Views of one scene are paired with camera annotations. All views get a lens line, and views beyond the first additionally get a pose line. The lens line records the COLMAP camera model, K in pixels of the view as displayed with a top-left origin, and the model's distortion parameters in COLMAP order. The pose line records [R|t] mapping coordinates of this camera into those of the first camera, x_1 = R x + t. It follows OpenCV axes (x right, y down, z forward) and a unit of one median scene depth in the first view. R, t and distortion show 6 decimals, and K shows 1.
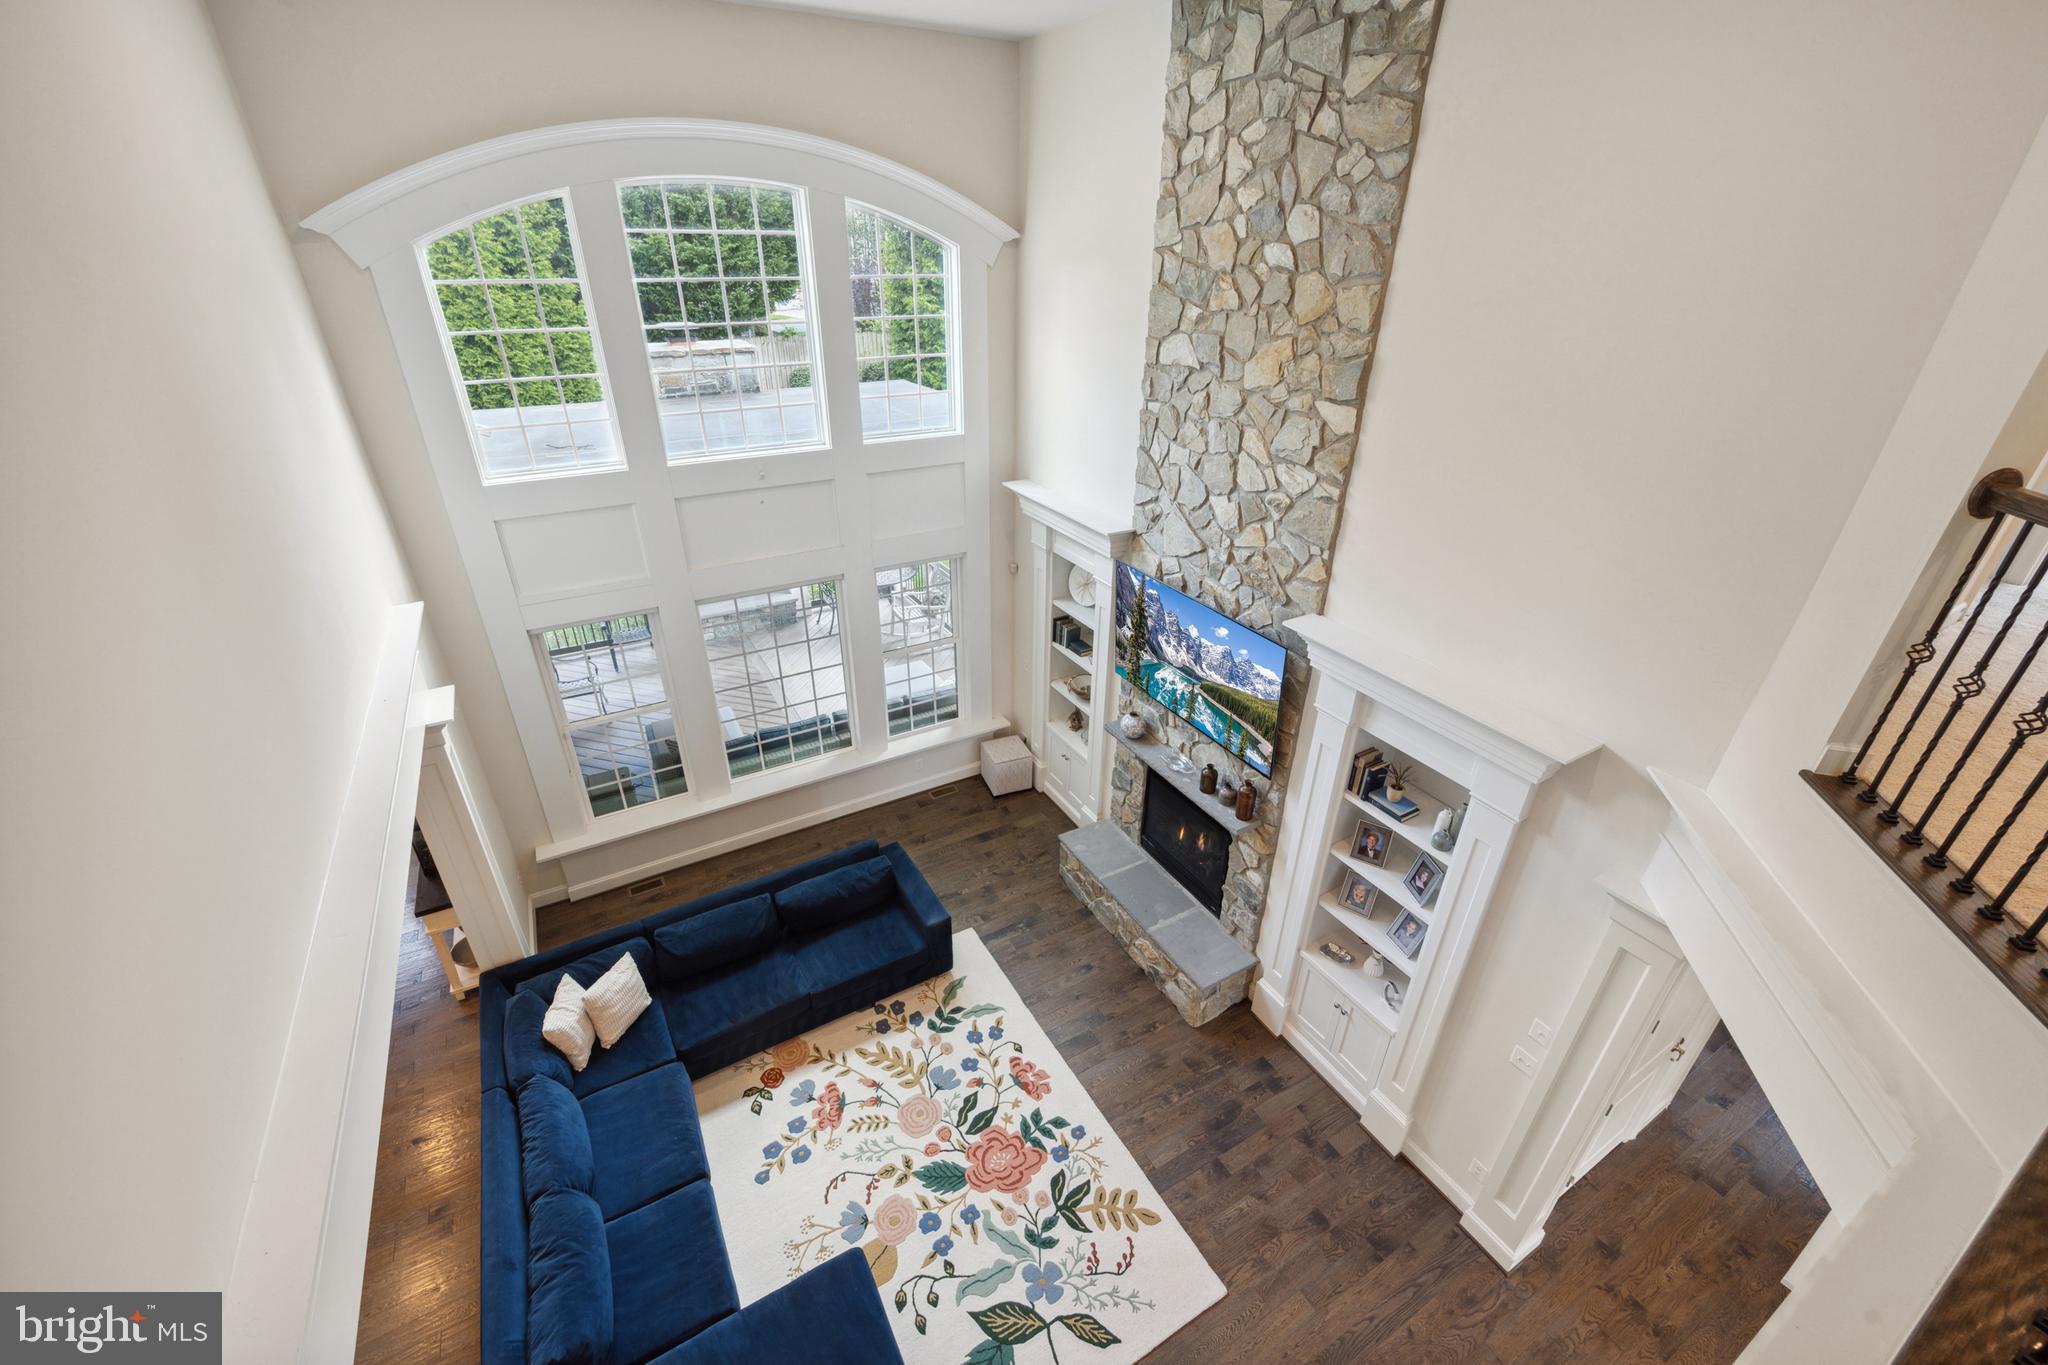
lens RADIAL K [[825.9, 0, 1022.9], [0, 825.9, 678.4], [0, 0, 1]] dist [-0.000916, -0.000039]
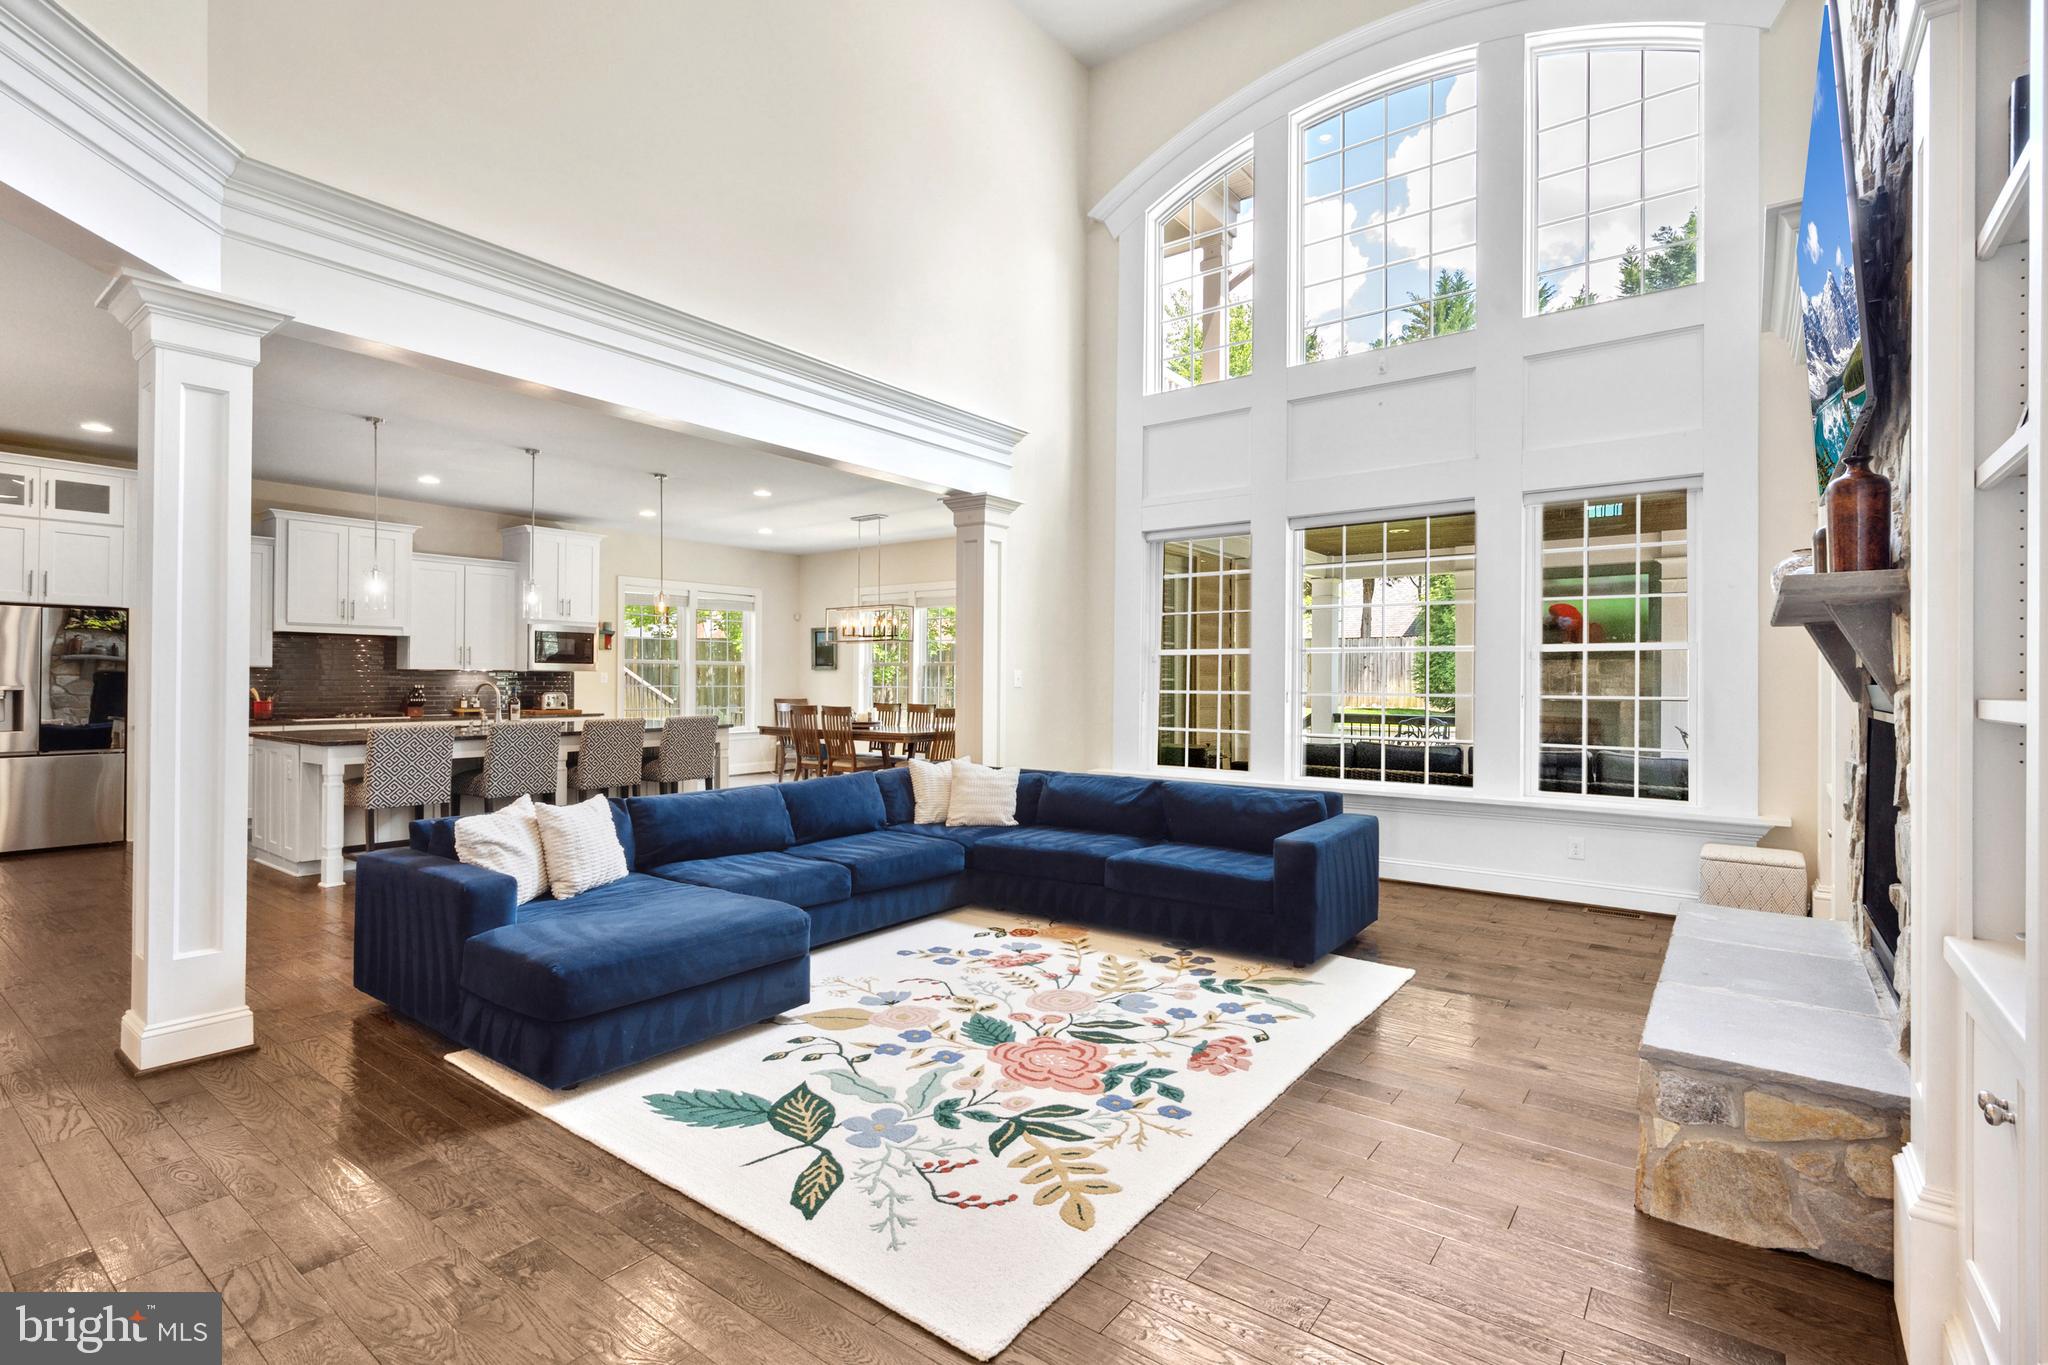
lens RADIAL K [[945.1, 0, 1019.2], [0, 945.1, 678.2], [0, 0, 1]] dist [0.000881, 0.001305]
pose [[0.386158, -0.008044, -0.922397, 0.559593], [-0.442947, 0.875512, -0.193073, 0.495614], [0.809123, 0.483130, 0.334523, 0.650831]]
